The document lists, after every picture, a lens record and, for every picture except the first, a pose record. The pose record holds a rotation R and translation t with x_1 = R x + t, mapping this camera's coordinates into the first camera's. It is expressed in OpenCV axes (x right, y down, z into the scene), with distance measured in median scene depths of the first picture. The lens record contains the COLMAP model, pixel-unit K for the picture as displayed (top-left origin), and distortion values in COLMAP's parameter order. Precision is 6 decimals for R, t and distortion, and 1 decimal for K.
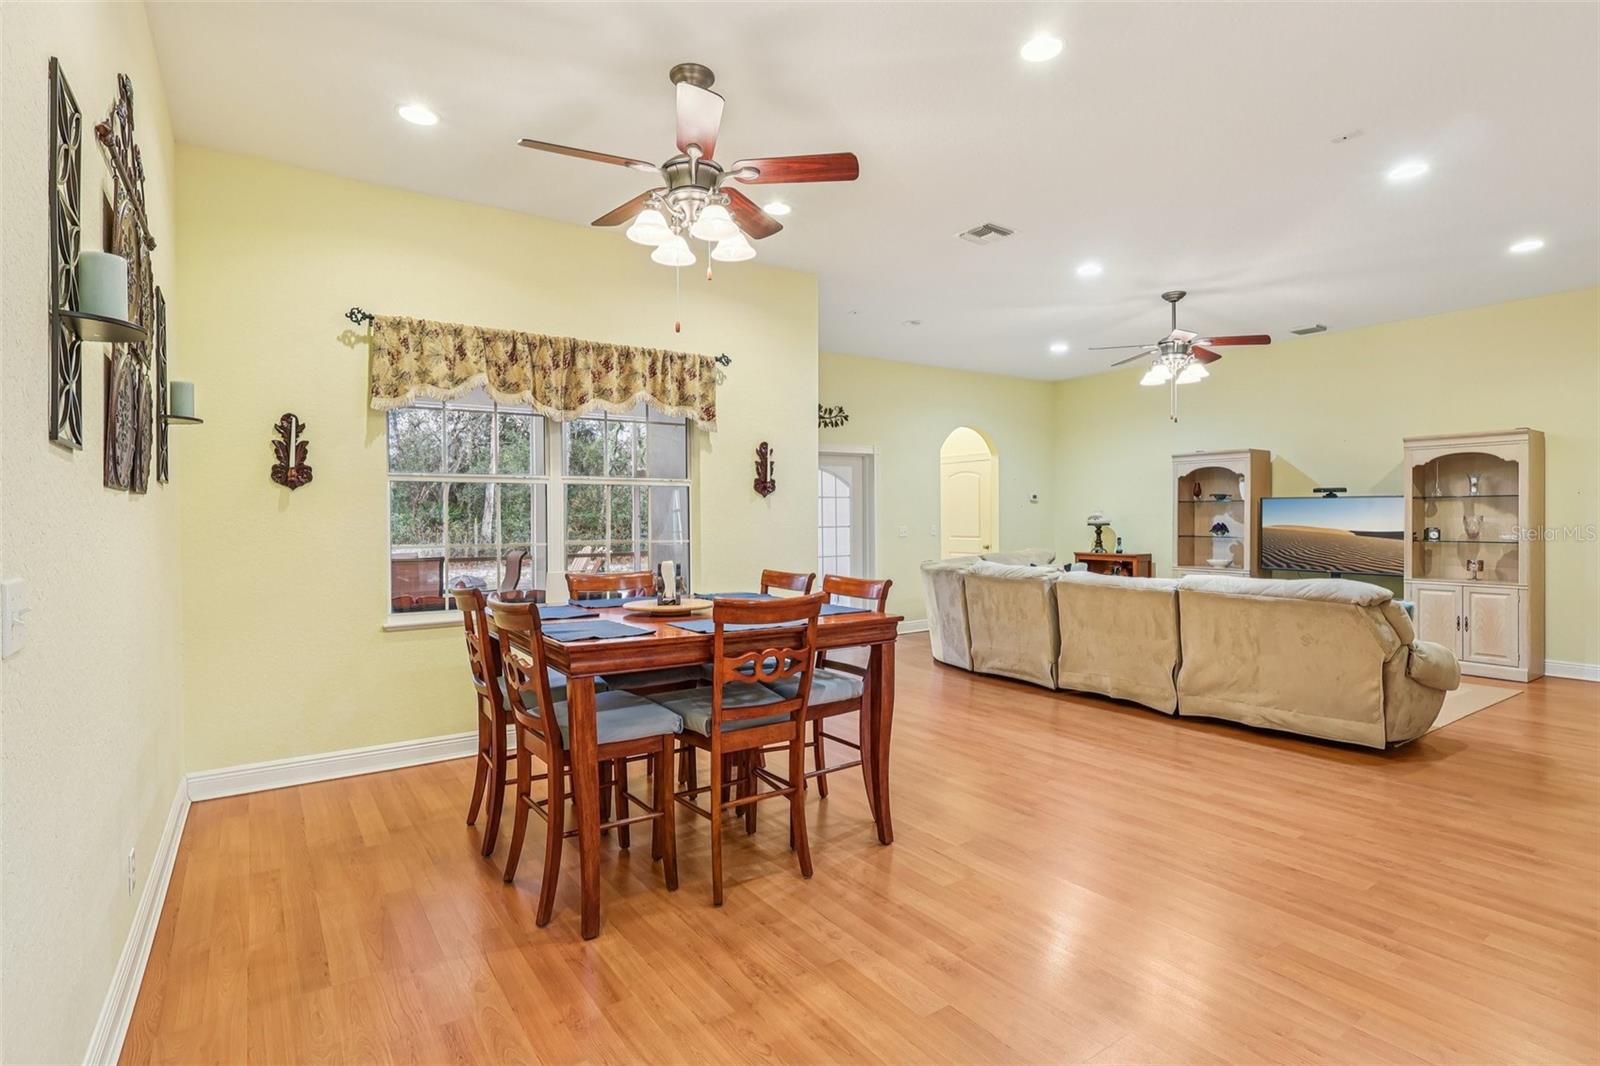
lens RADIAL K [[780.0, 0, 804.3], [0, 780.0, 522.2], [0, 0, 1]] dist [-0.002340, 0.000296]
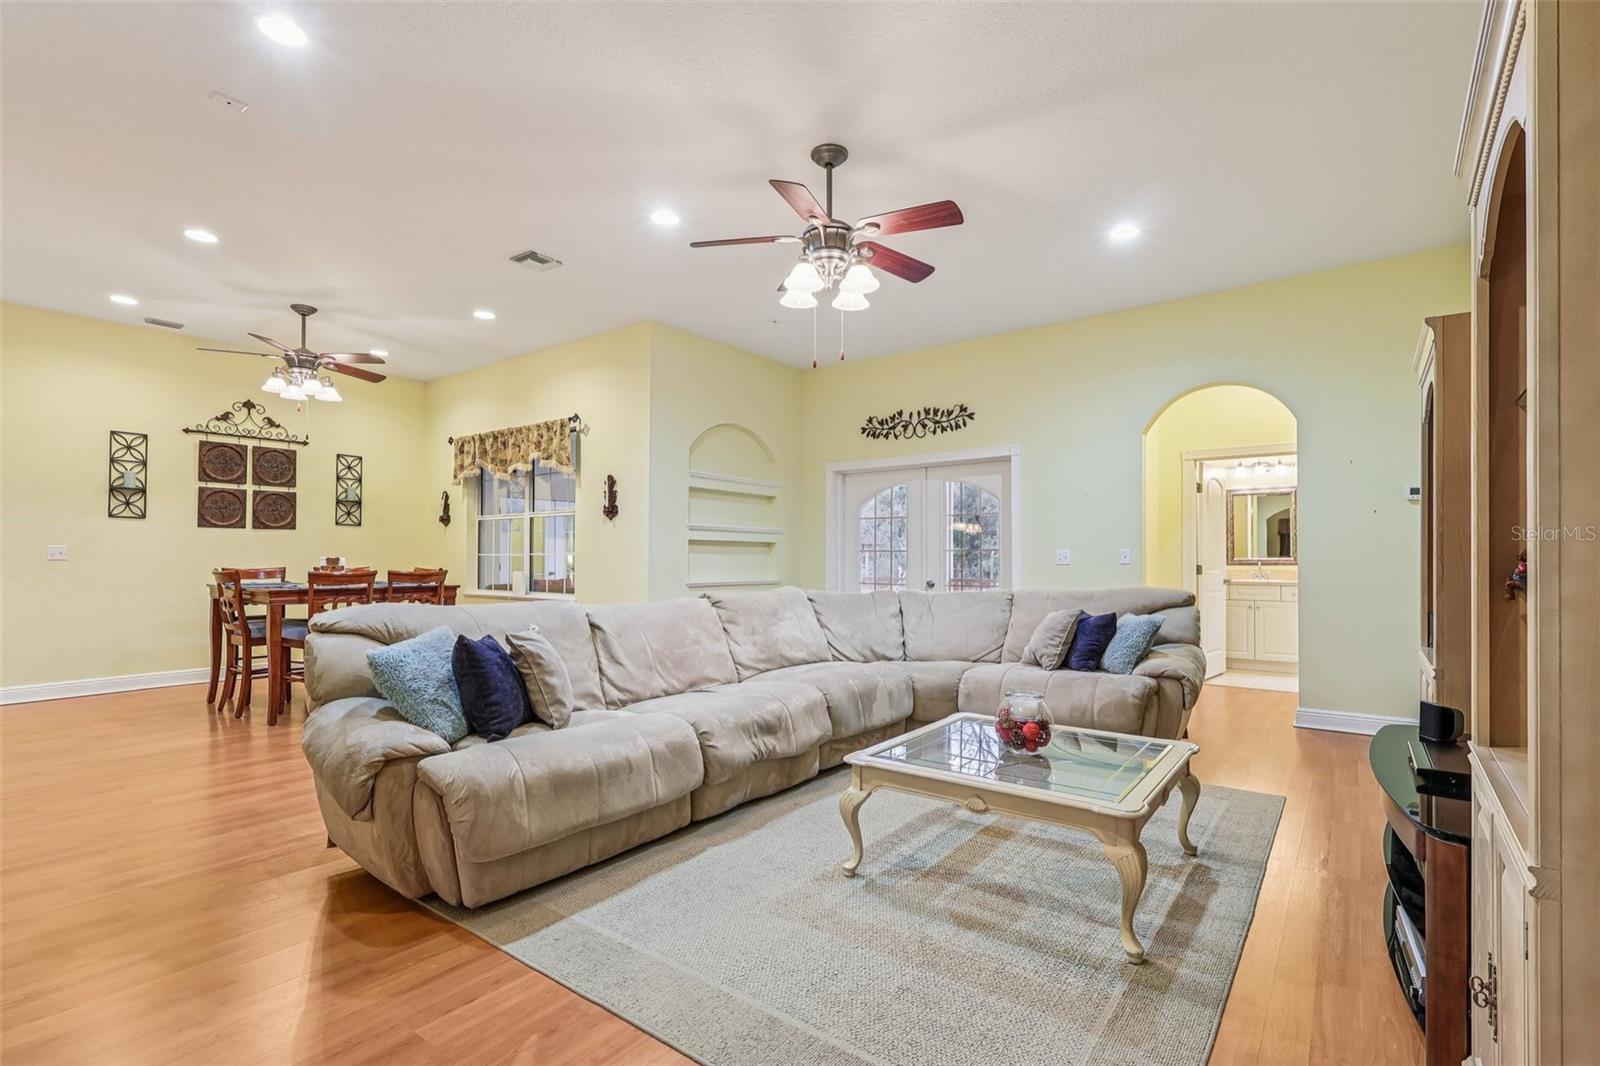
lens RADIAL K [[753.5, 0, 799.7], [0, 753.5, 548.5], [0, 0, 1]] dist [-0.001512, 0.000777]
pose [[0.313184, -0.003637, -0.949685, 1.259660], [-0.008625, 0.999941, -0.006673, 0.019276], [0.949653, 0.010281, 0.313135, 0.986600]]
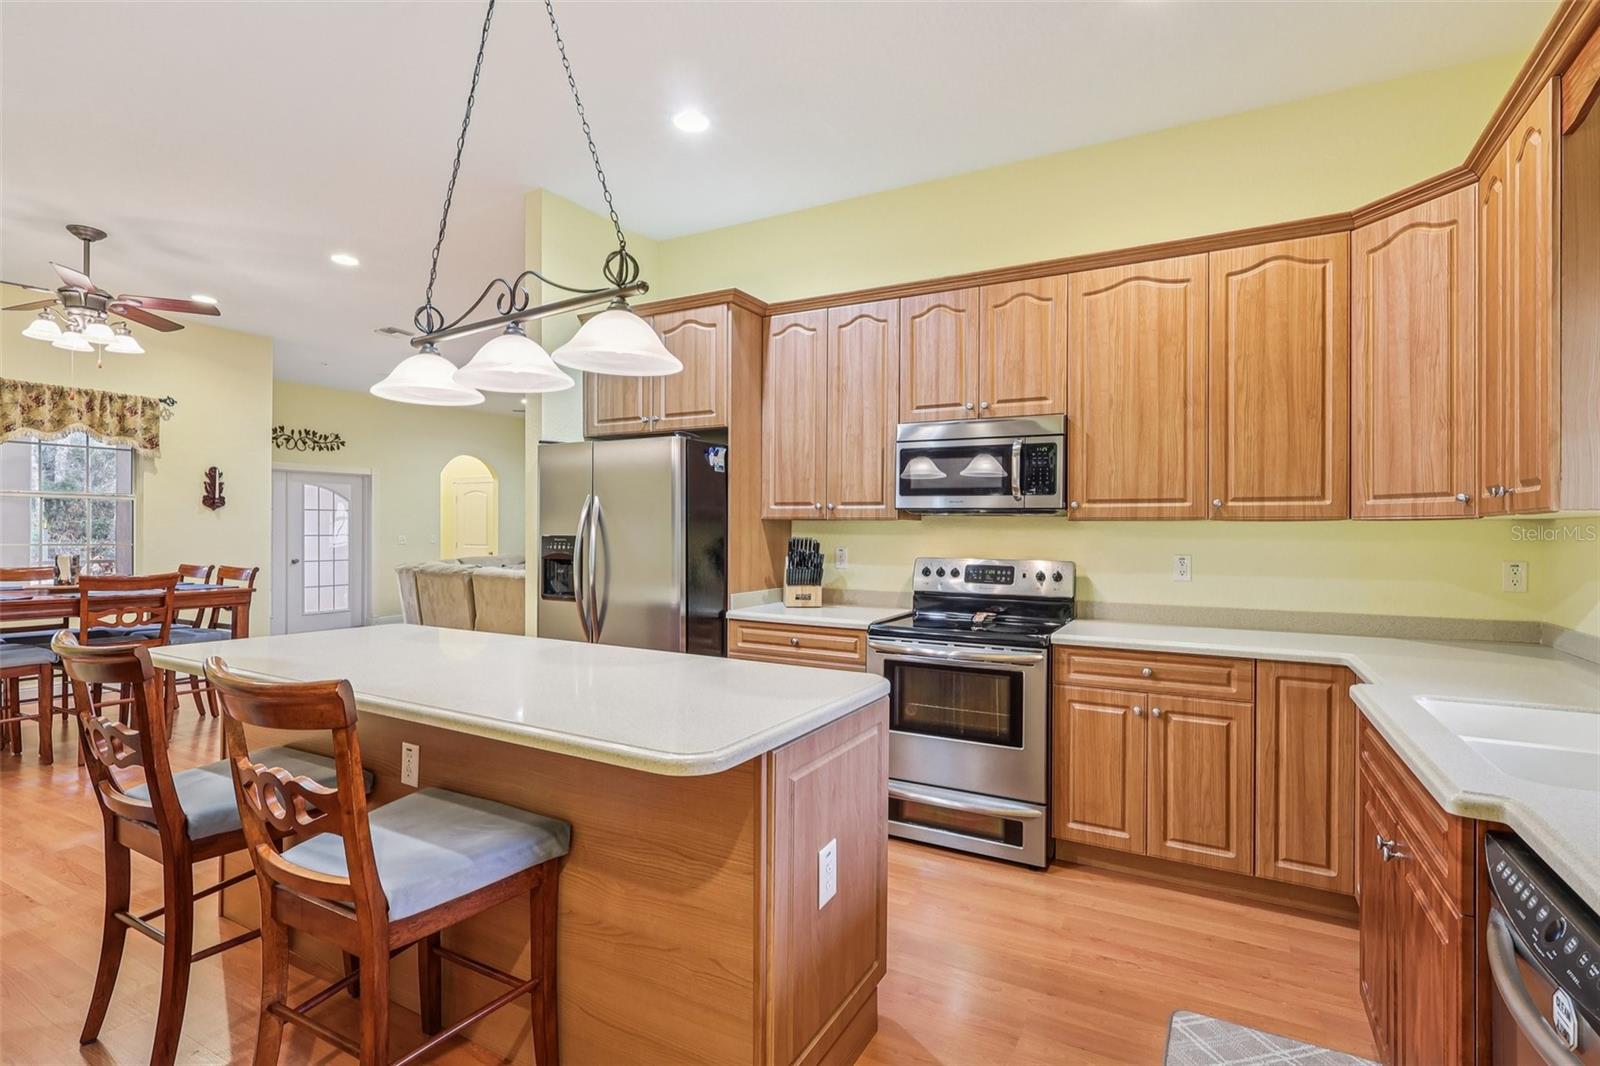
lens RADIAL K [[753.5, 0, 800.2], [0, 753.5, 531.0], [0, 0, 1]] dist [-0.001512, 0.000777]
pose [[0.892136, 0.011050, 0.451632, 0.267316], [-0.008911, 0.999937, -0.006863, 0.001232], [-0.451679, 0.002098, 0.892178, -0.563656]]
